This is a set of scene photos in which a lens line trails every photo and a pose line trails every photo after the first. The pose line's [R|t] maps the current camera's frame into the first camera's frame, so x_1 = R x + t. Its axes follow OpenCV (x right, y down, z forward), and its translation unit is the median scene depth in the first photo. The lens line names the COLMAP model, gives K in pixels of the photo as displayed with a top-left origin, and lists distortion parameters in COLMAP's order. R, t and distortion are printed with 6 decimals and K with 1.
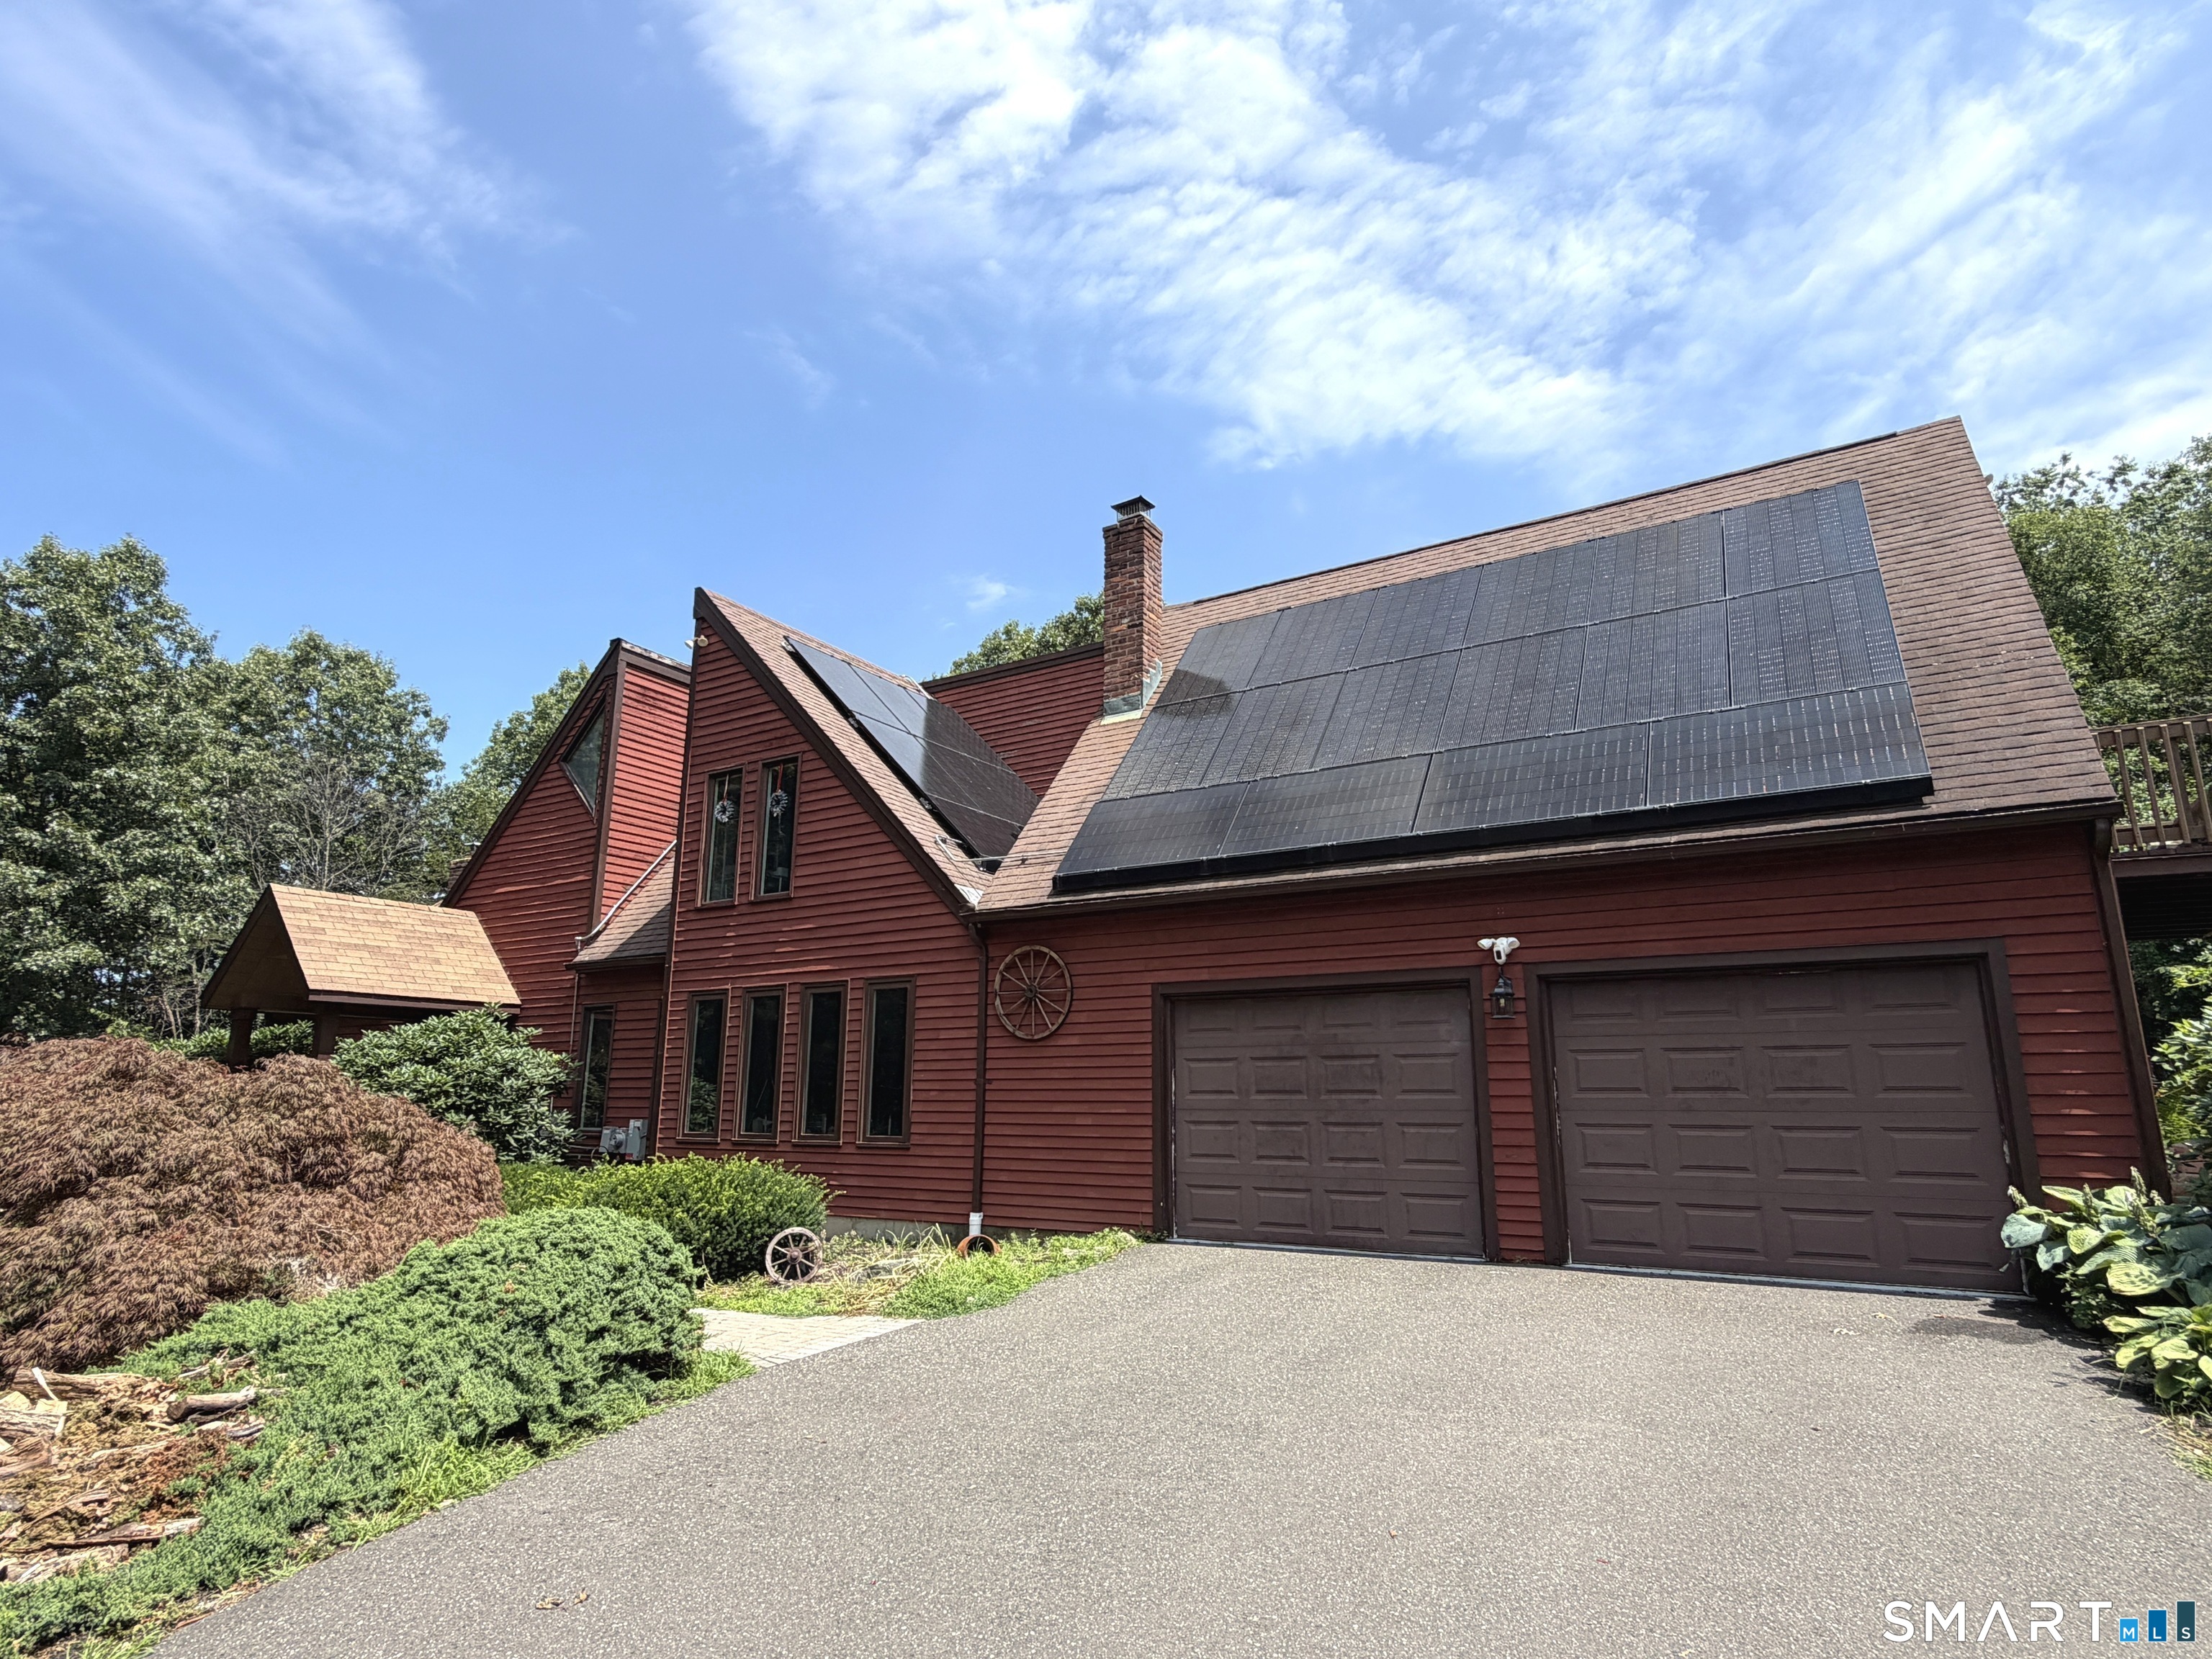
lens RADIAL K [[1203.3, 0, 1095.5], [0, 1203.3, 842.0], [0, 0, 1]] dist [-0.000440, -0.001325]
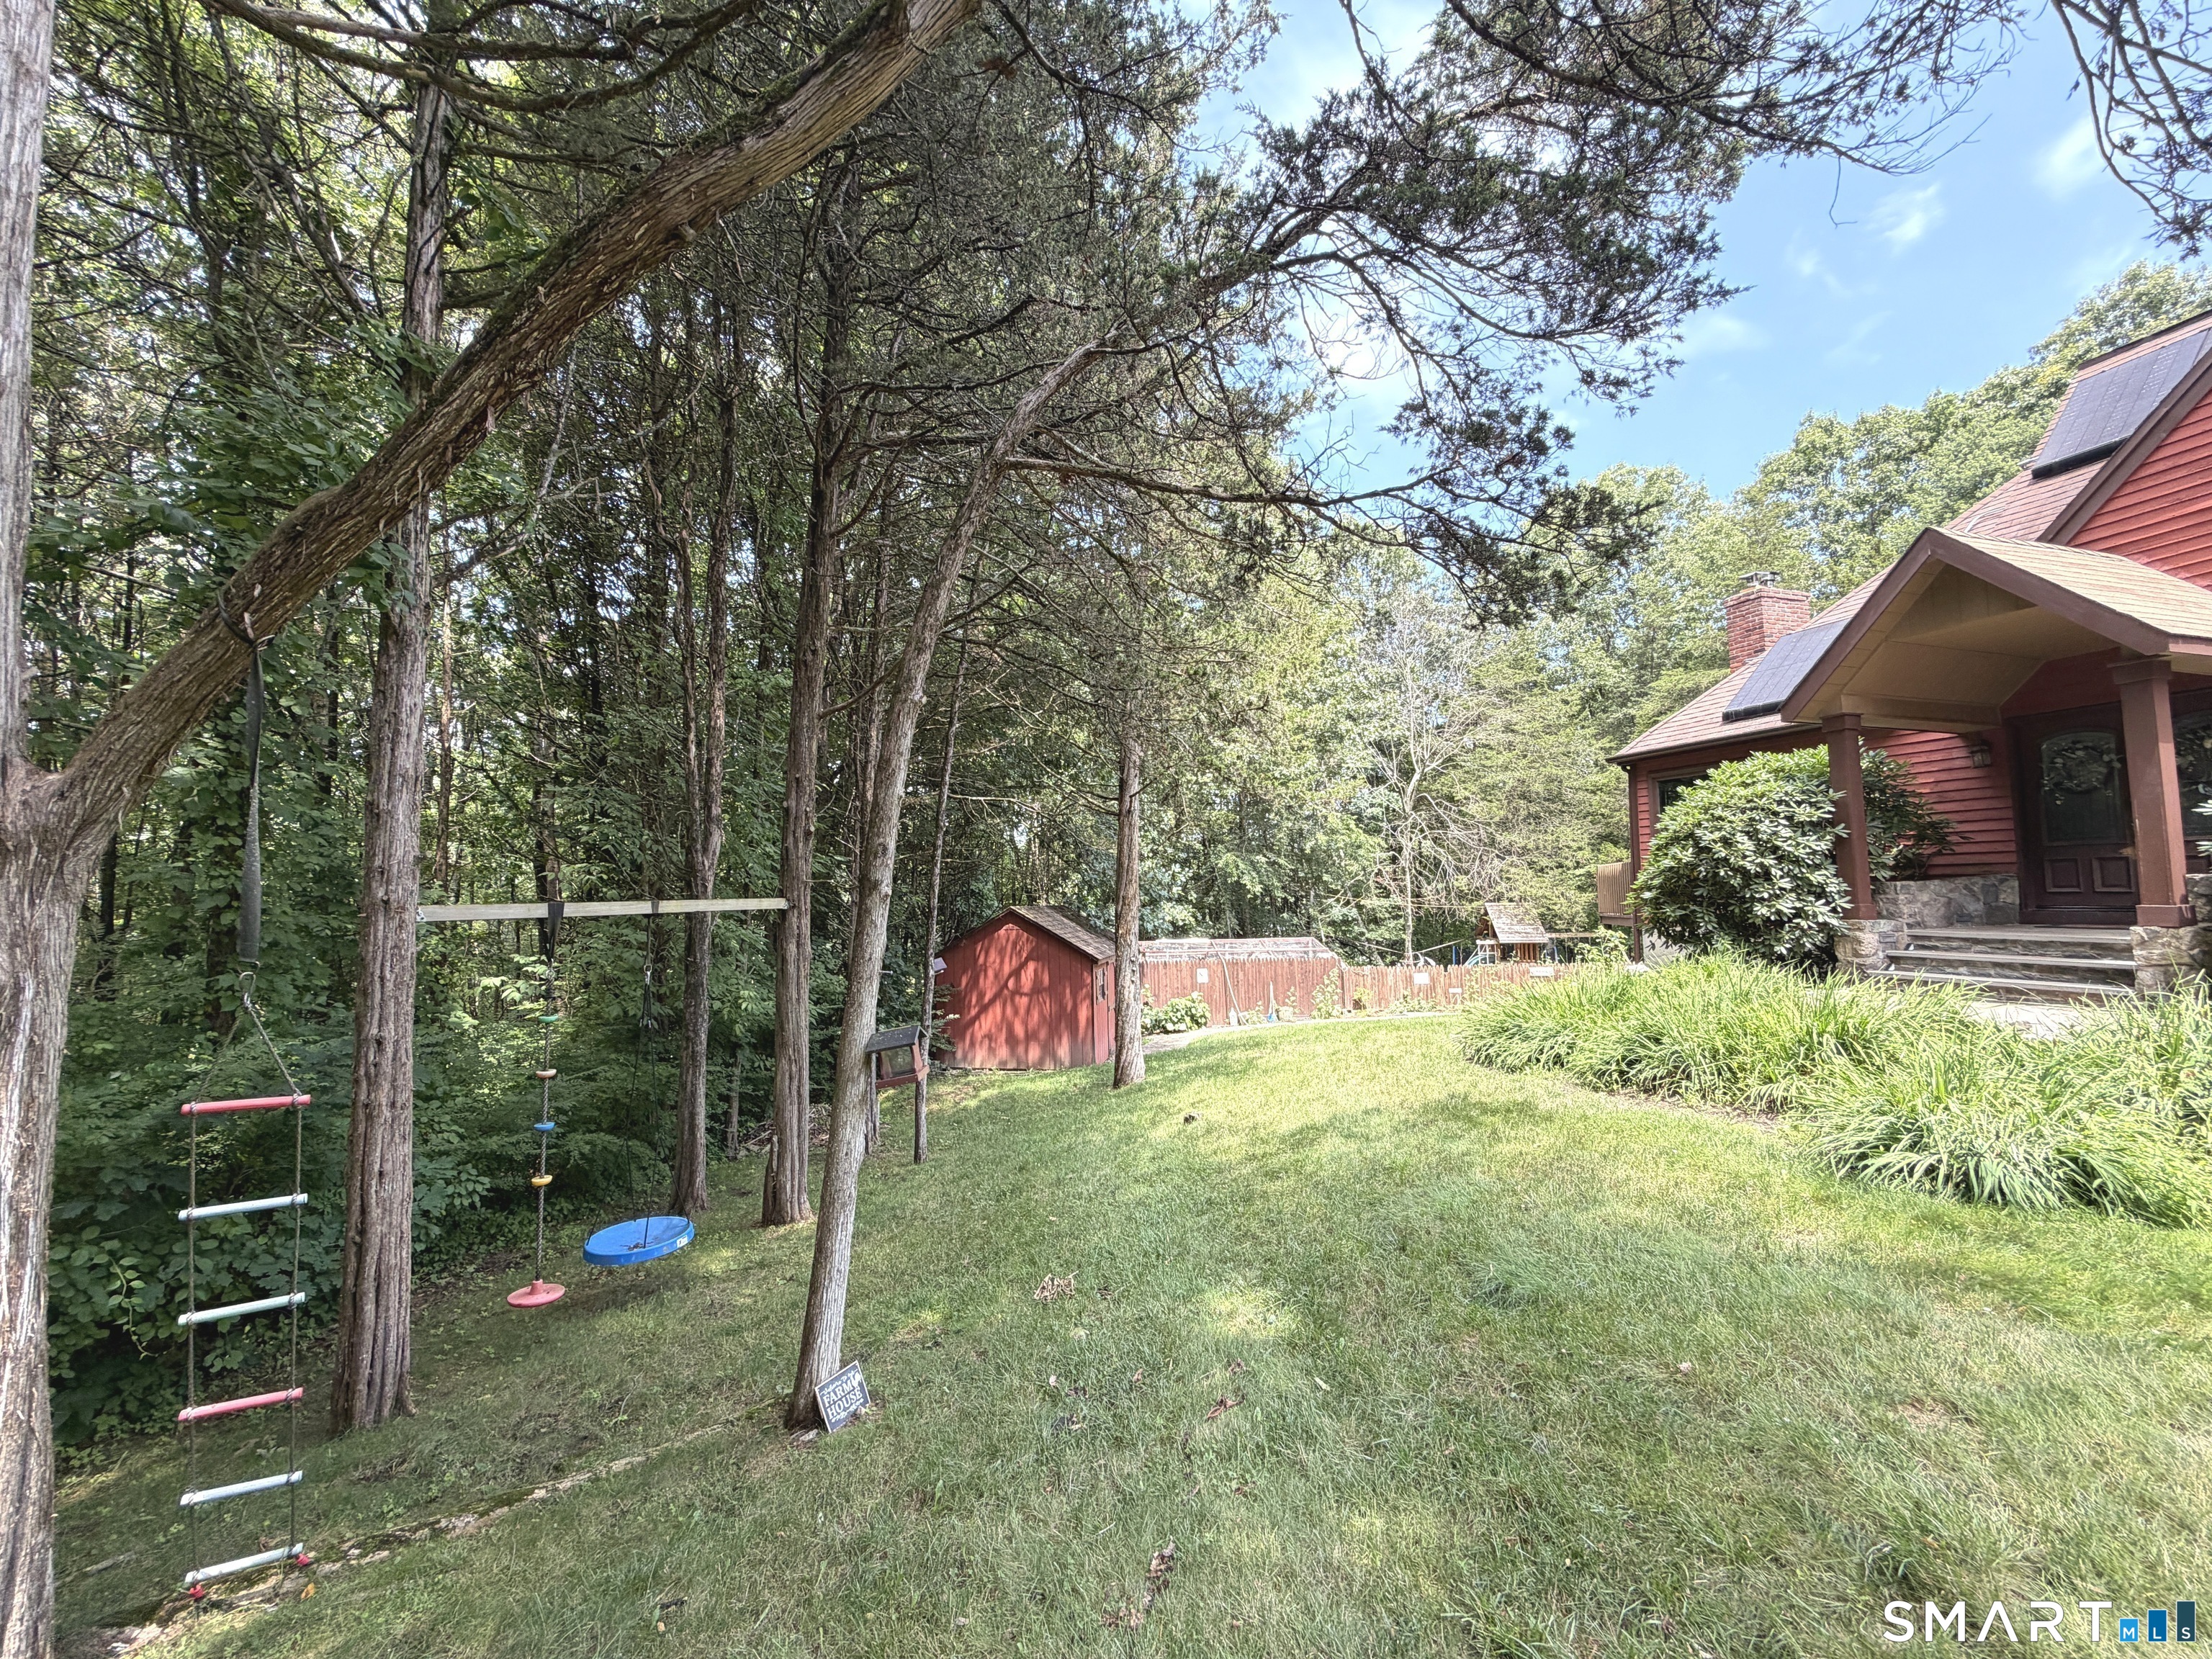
lens RADIAL K [[878.4, 0, 1099.3], [0, 878.4, 821.0], [0, 0, 1]] dist [0.001118, 0.000089]
pose [[0.749736, -0.064481, -0.658588, -0.746981], [0.152030, 0.985404, 0.076592, 0.094572], [0.644036, -0.157549, 0.748596, 0.268059]]
